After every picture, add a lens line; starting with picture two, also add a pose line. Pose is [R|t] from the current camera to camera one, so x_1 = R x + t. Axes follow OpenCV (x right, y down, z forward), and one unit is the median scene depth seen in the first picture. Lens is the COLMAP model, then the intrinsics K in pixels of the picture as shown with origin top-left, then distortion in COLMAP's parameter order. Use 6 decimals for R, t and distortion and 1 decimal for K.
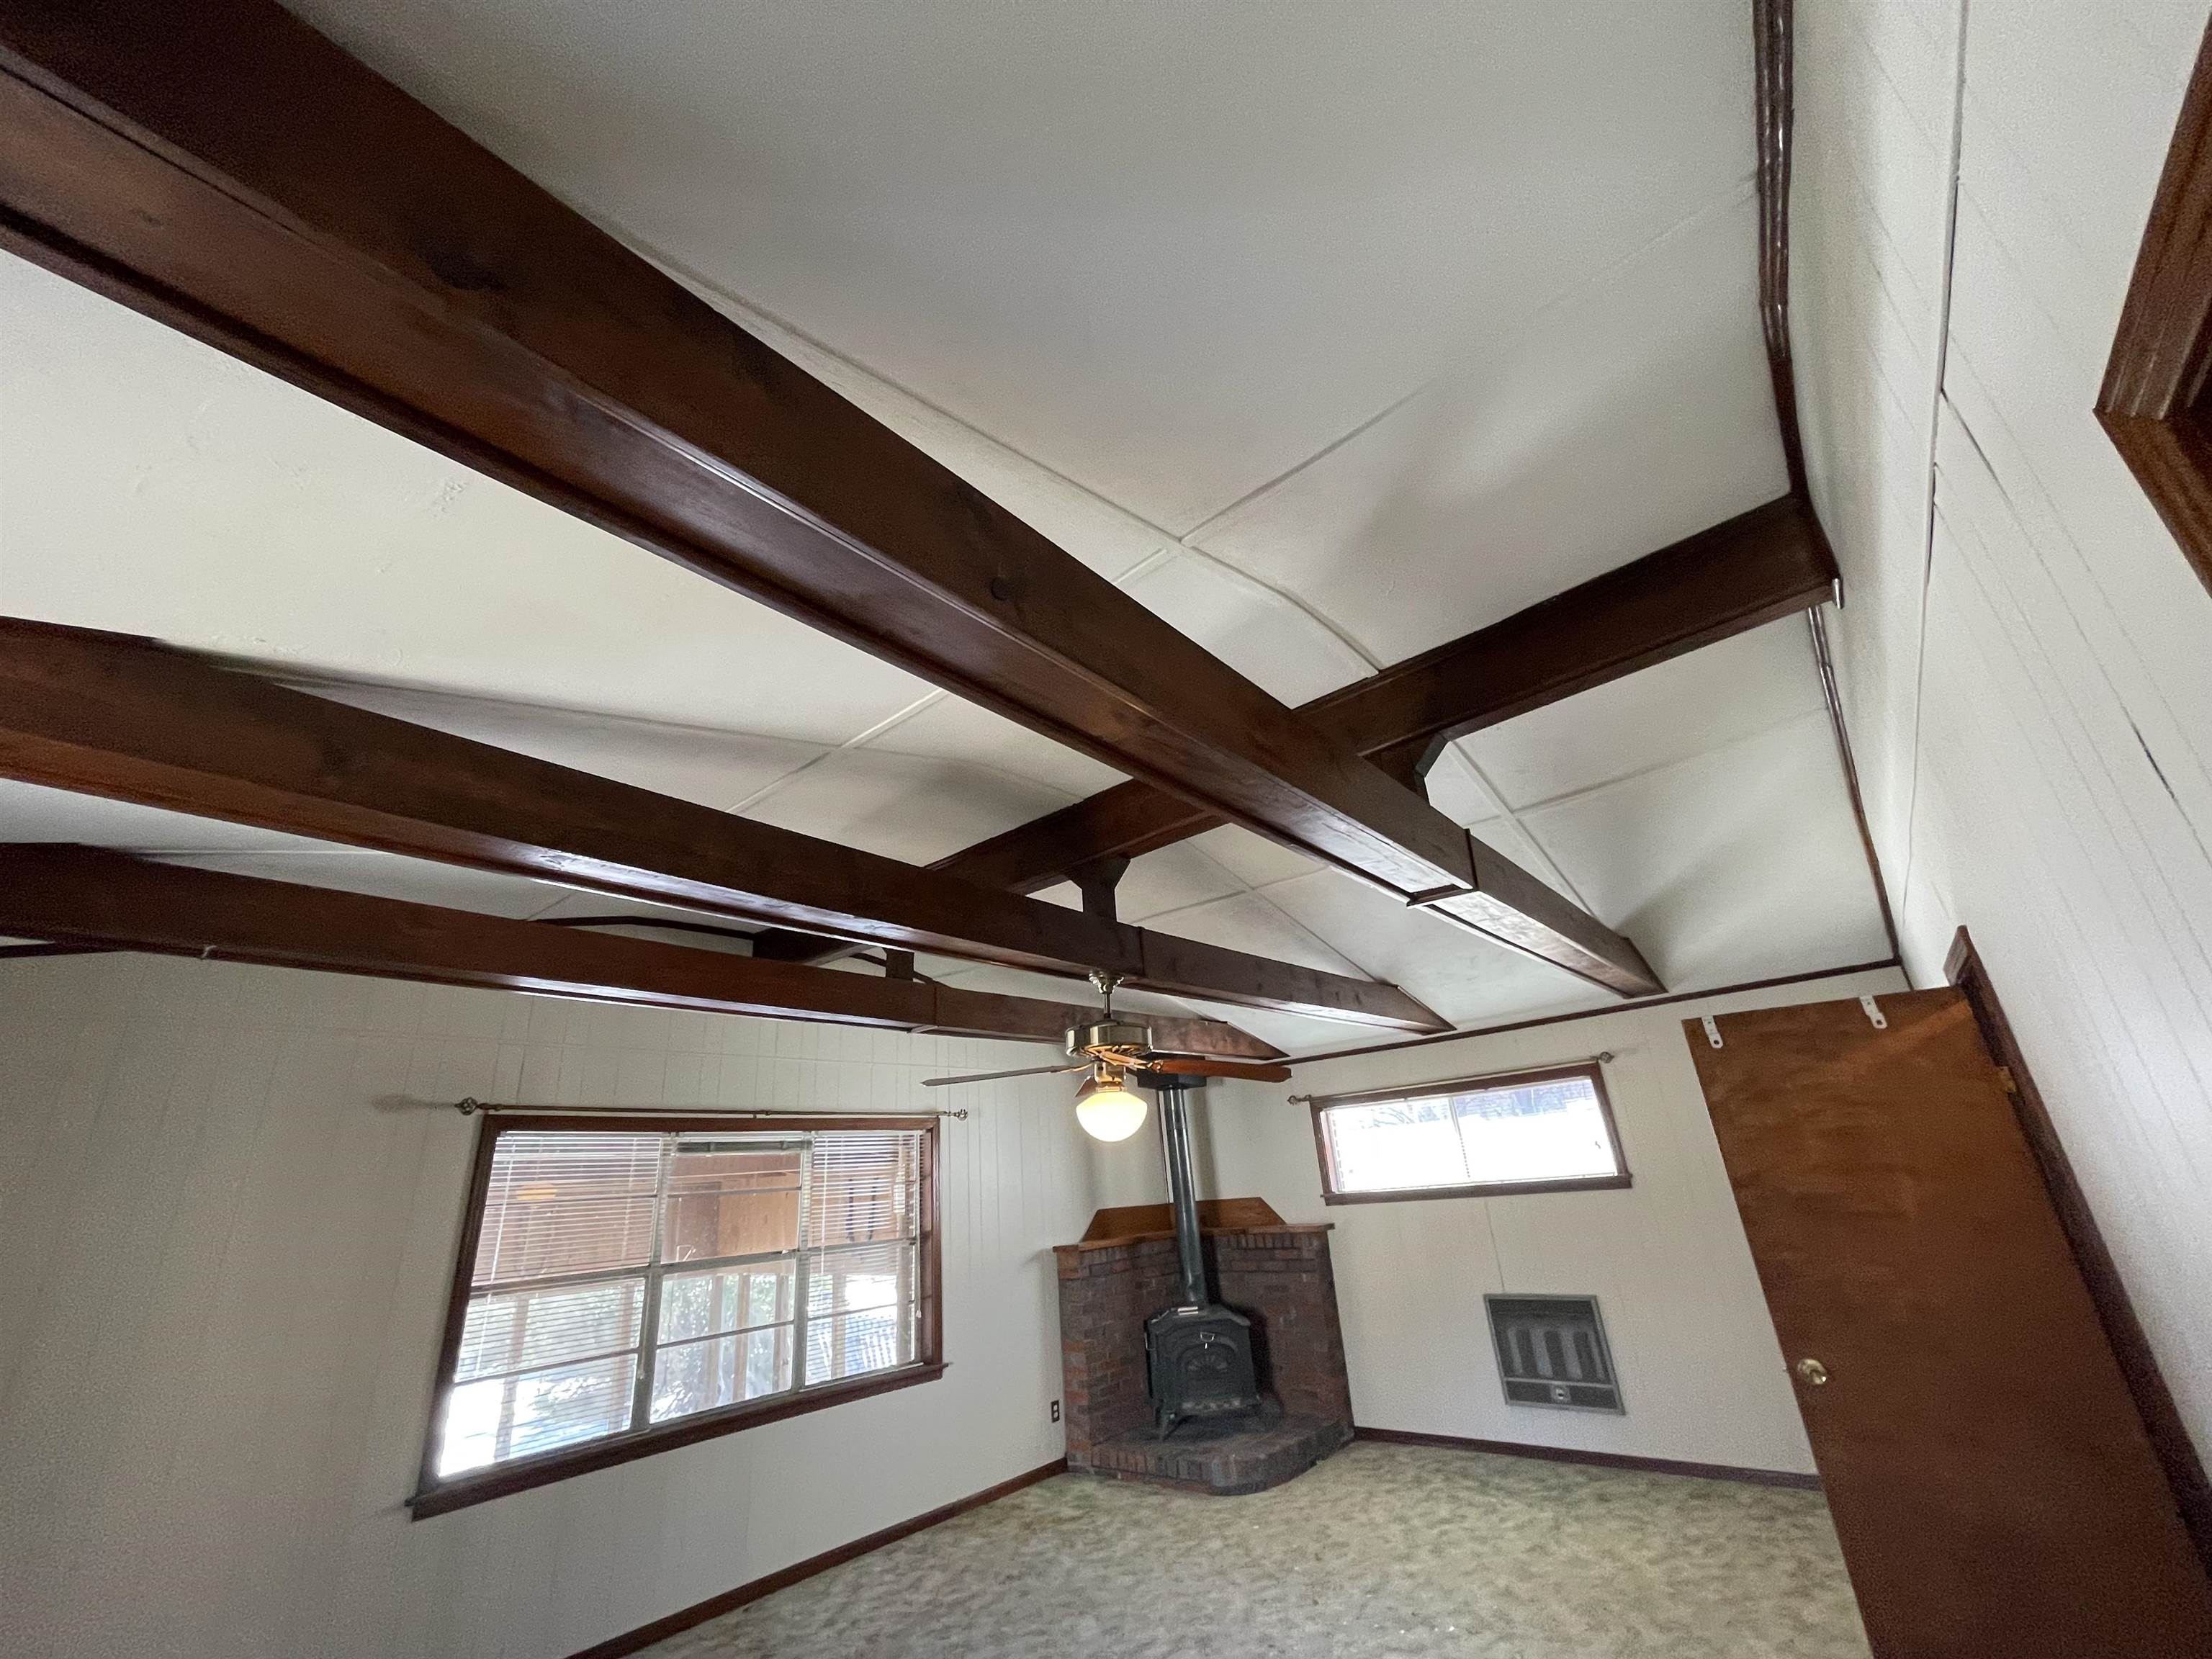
lens RADIAL K [[893.2, 0, 1102.0], [0, 893.2, 838.8], [0, 0, 1]] dist [0.000245, 0.000430]
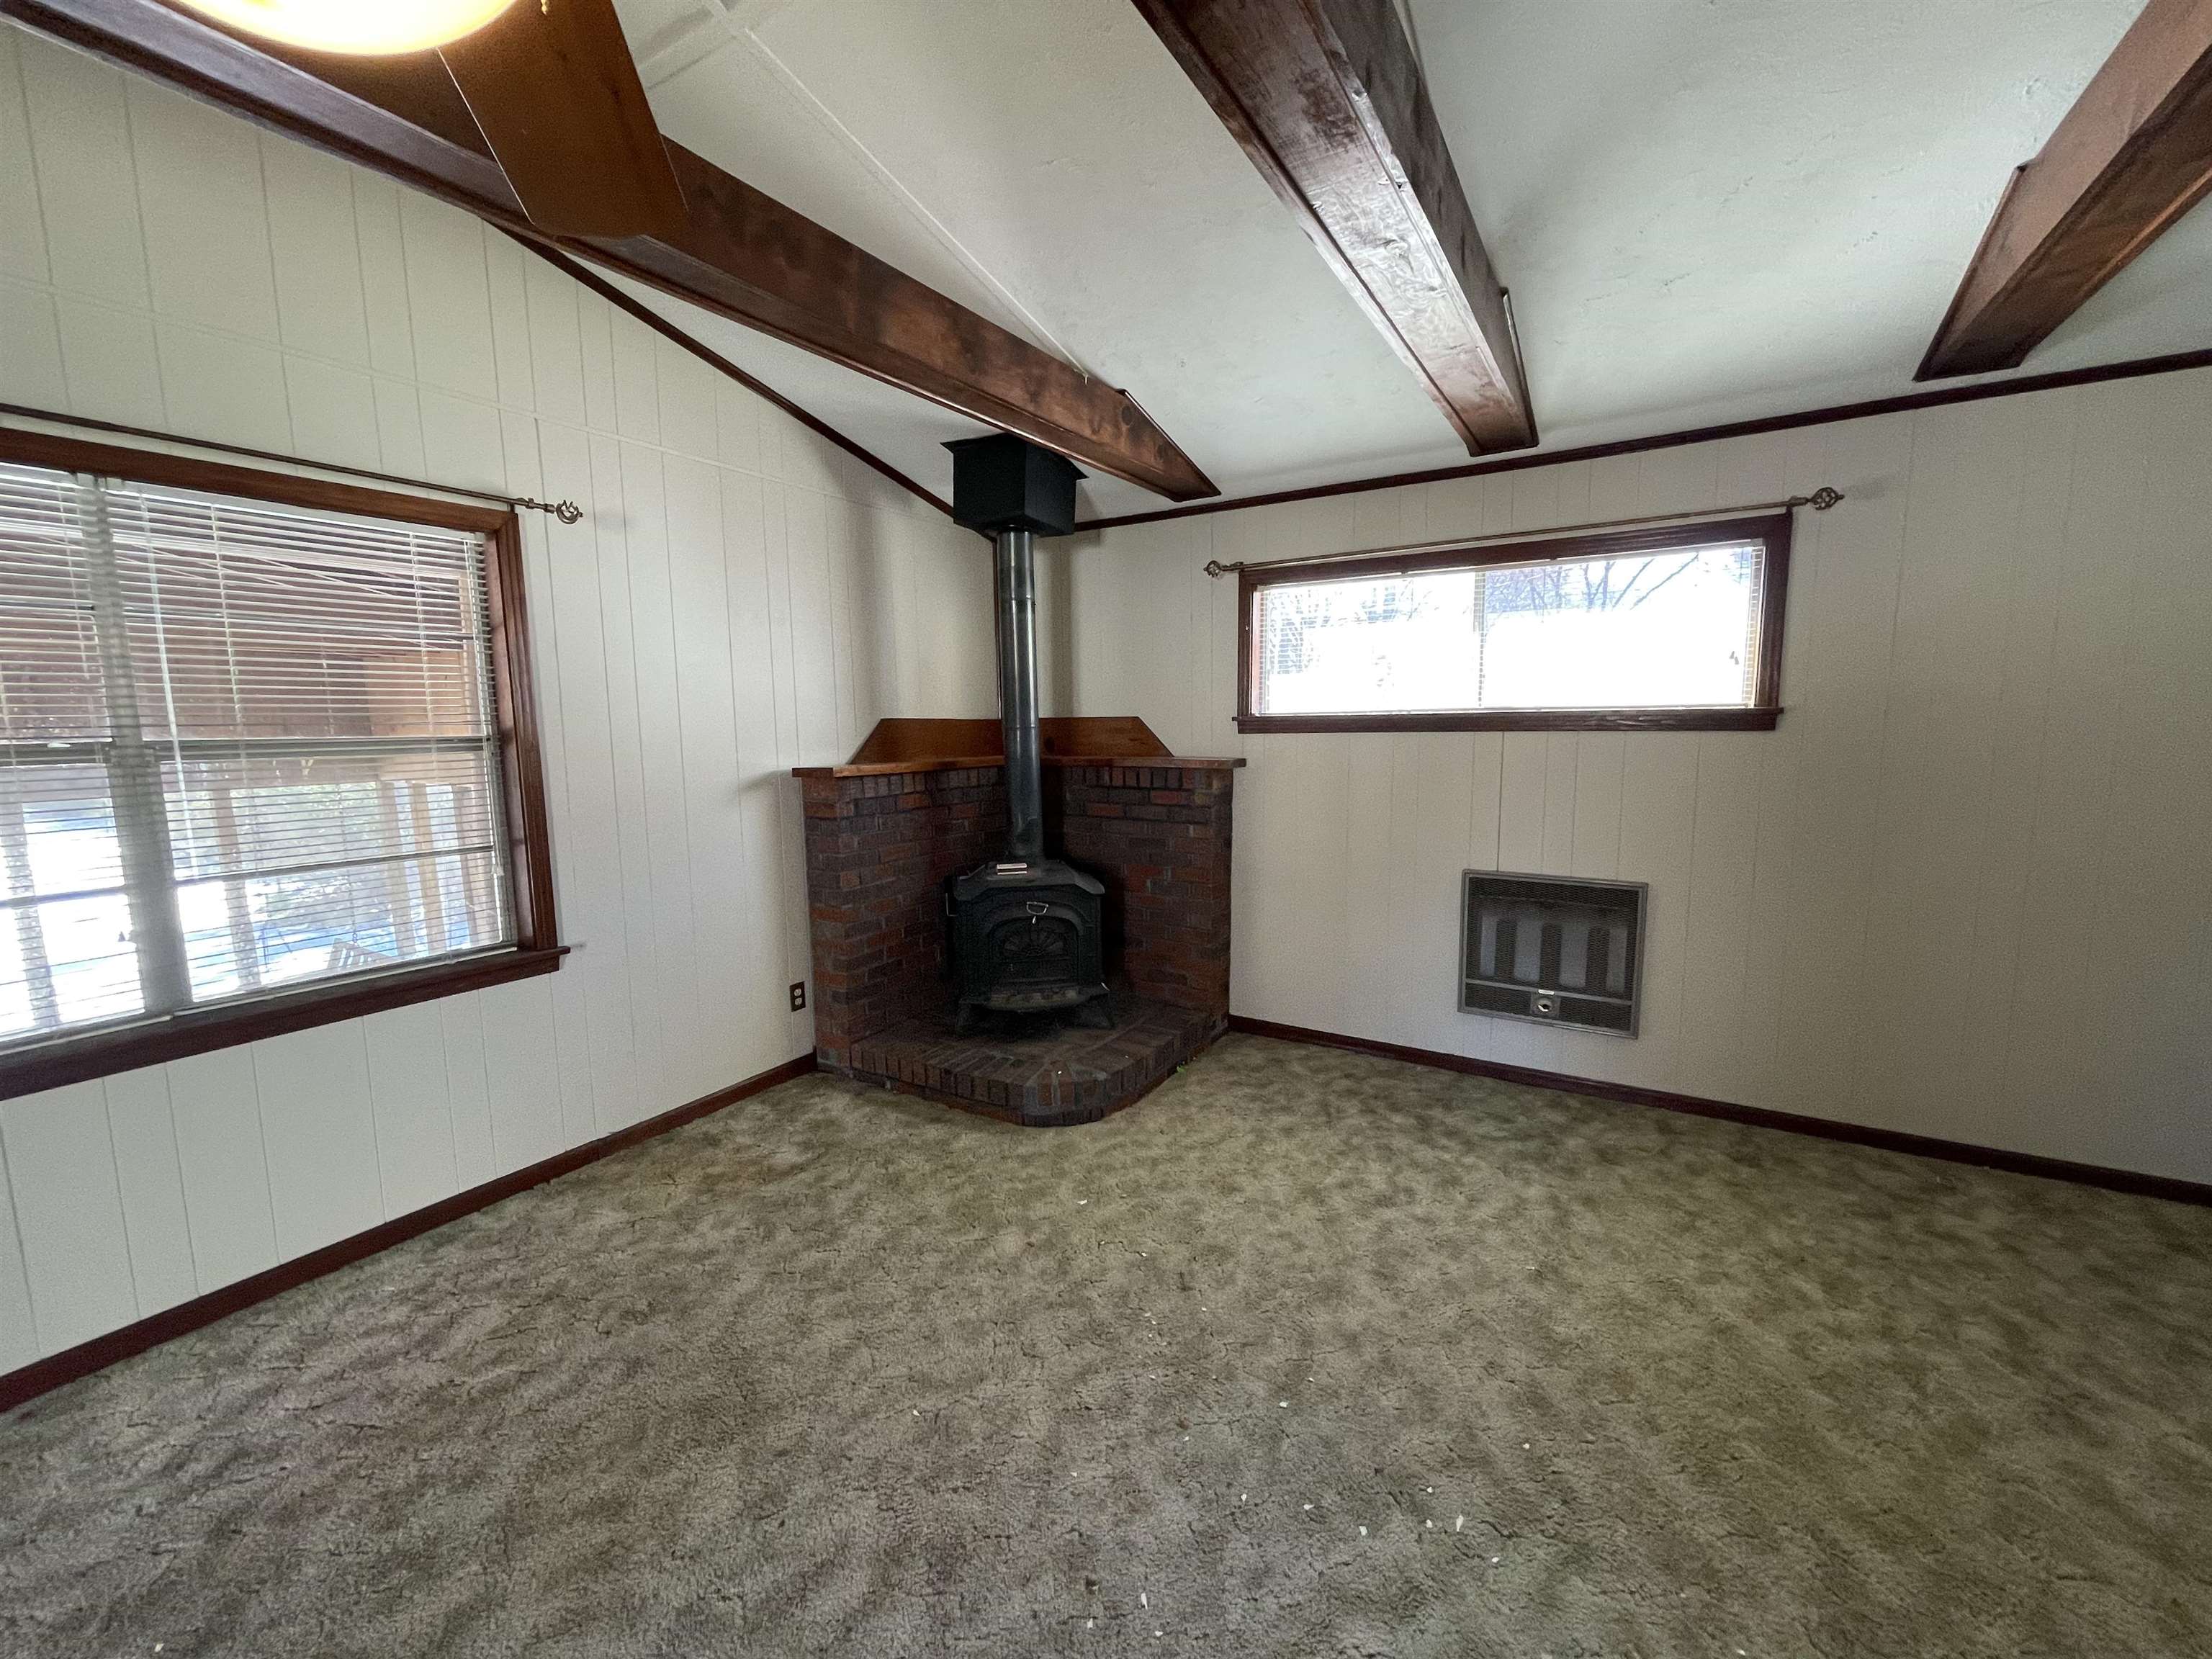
lens RADIAL K [[887.6, 0, 1094.4], [0, 887.6, 828.5], [0, 0, 1]] dist [-0.002474, -0.000131]
pose [[0.988566, 0.042803, 0.144585, 0.076793], [-0.105524, 0.881319, 0.460589, 0.248599], [-0.107711, -0.470580, 0.875758, 0.554423]]
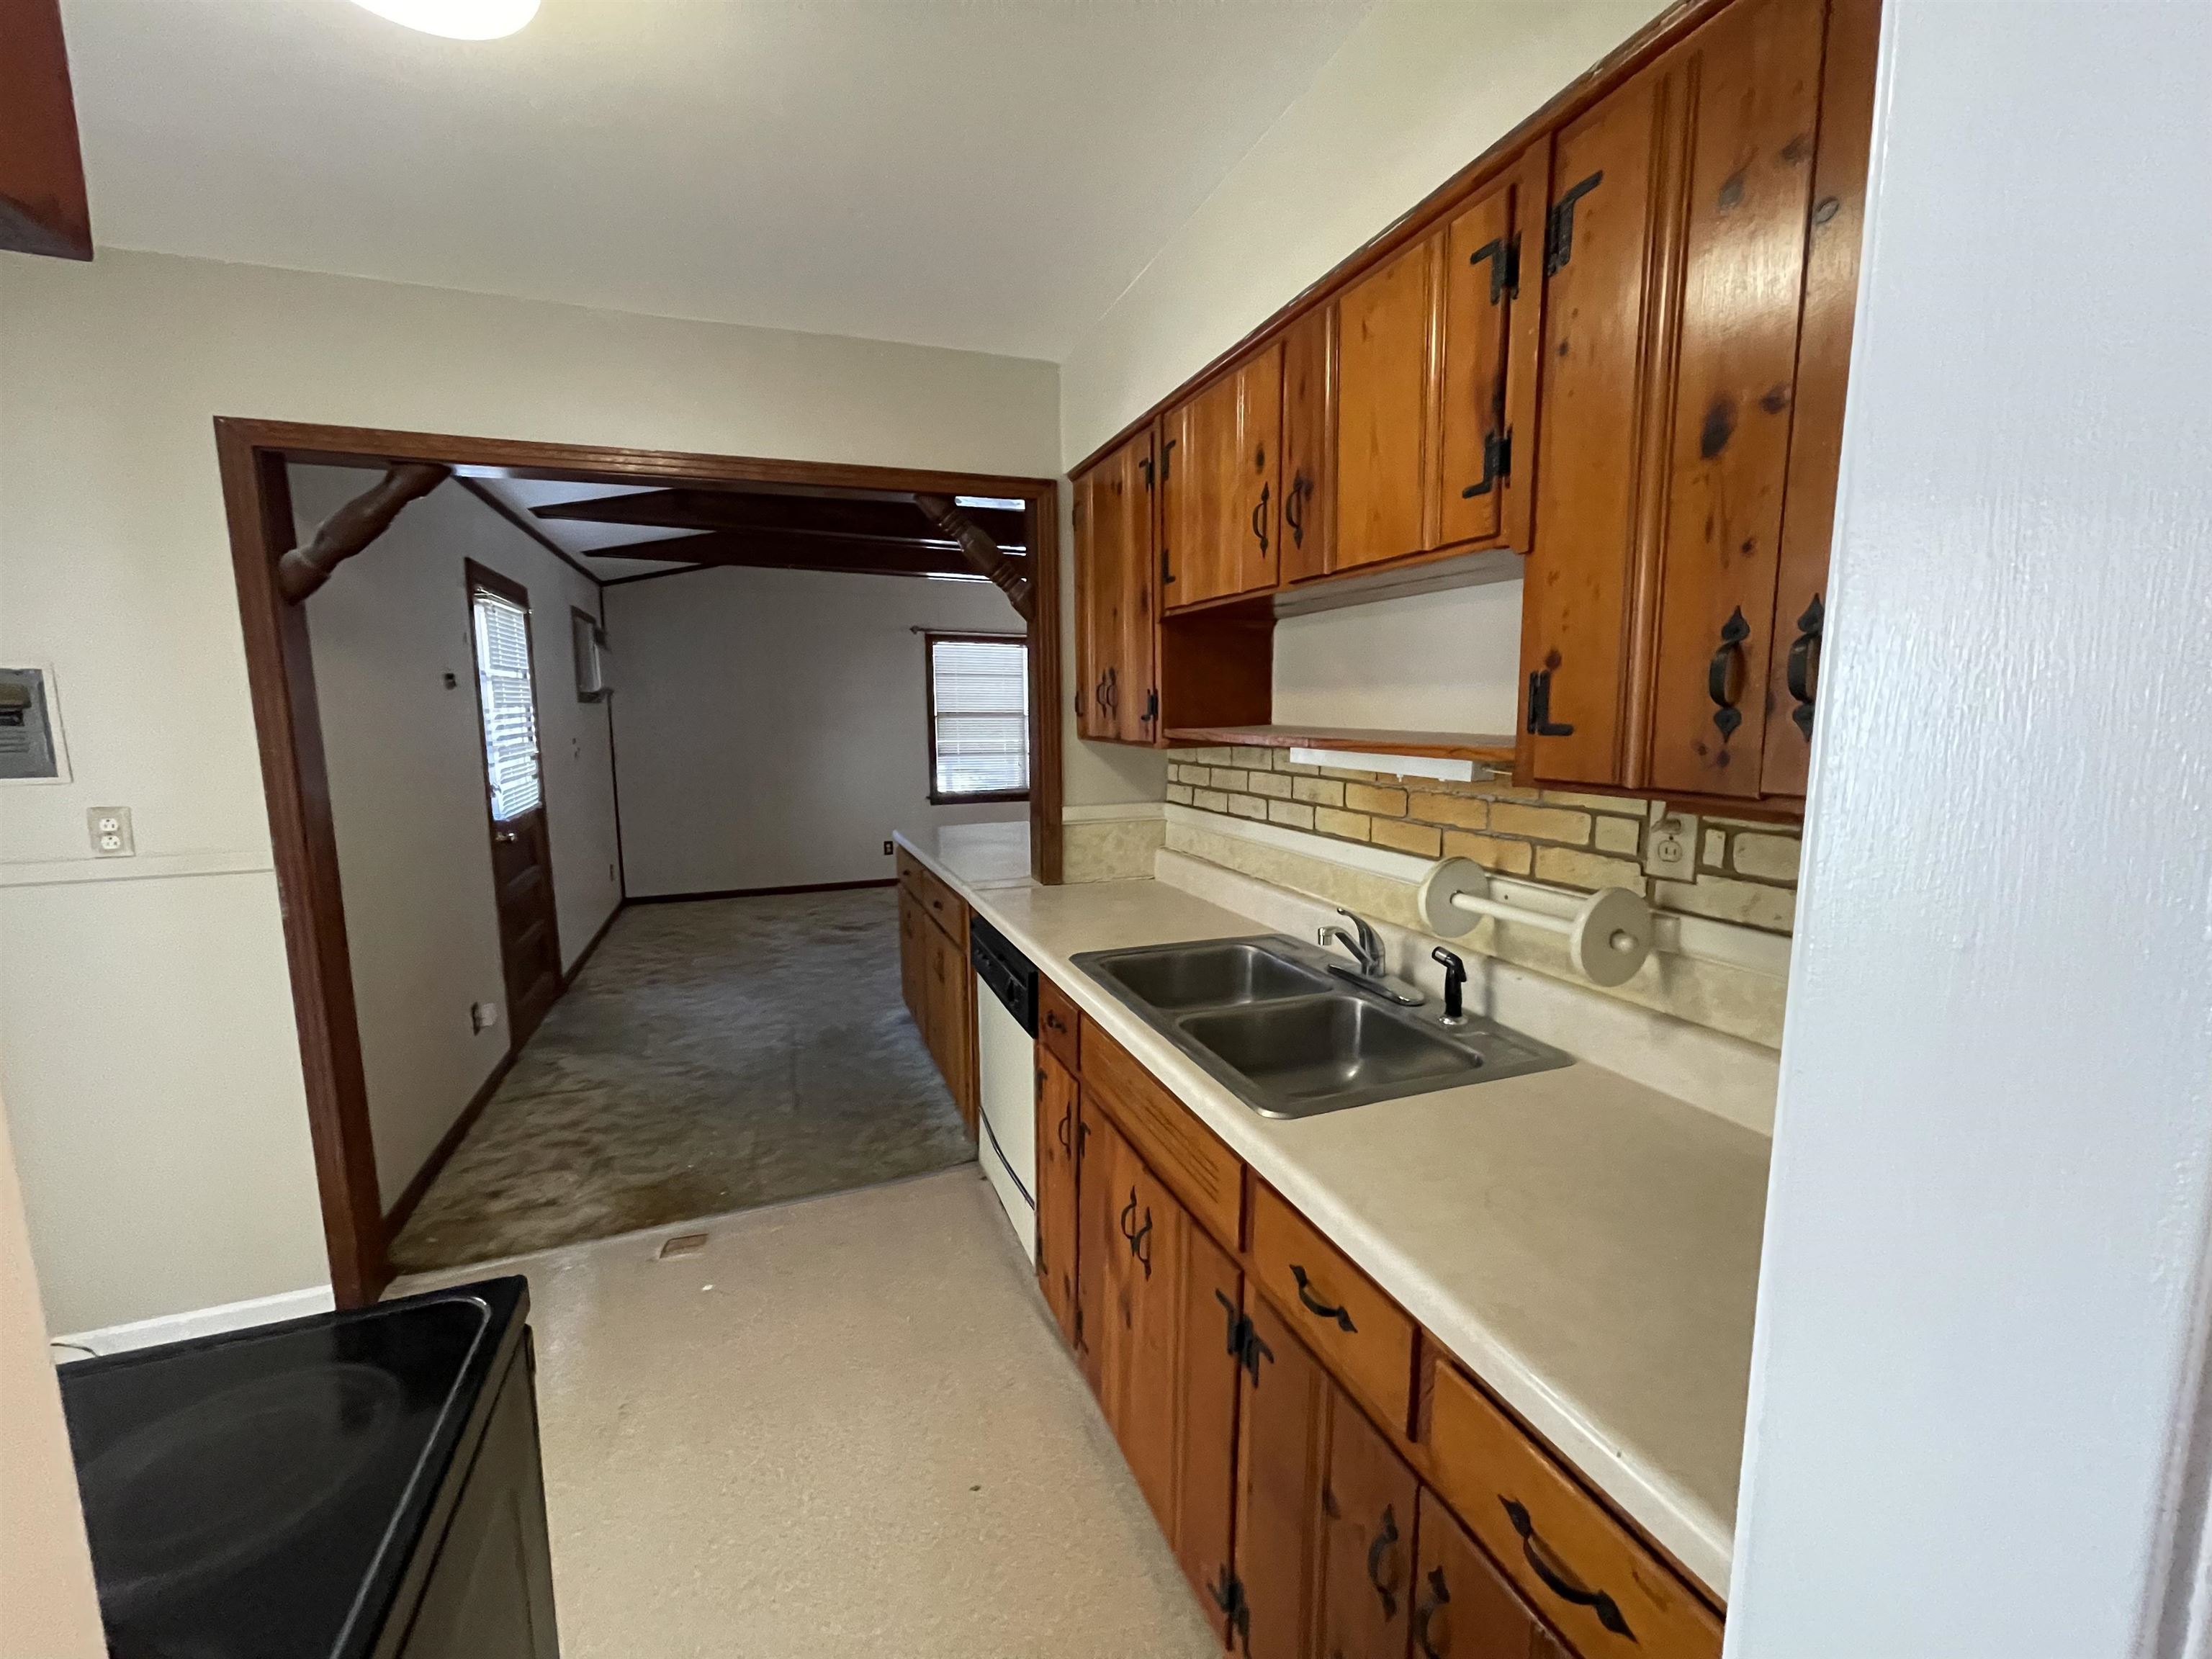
lens RADIAL K [[887.5, 0, 1106.0], [0, 887.5, 829.5], [0, 0, 1]] dist [0.000943, 0.000262]
pose [[0.873978, 0.131249, -0.467906, 0.525862], [0.118093, 0.876616, 0.466474, -0.147854], [0.471398, -0.462945, 0.750644, -0.389267]]
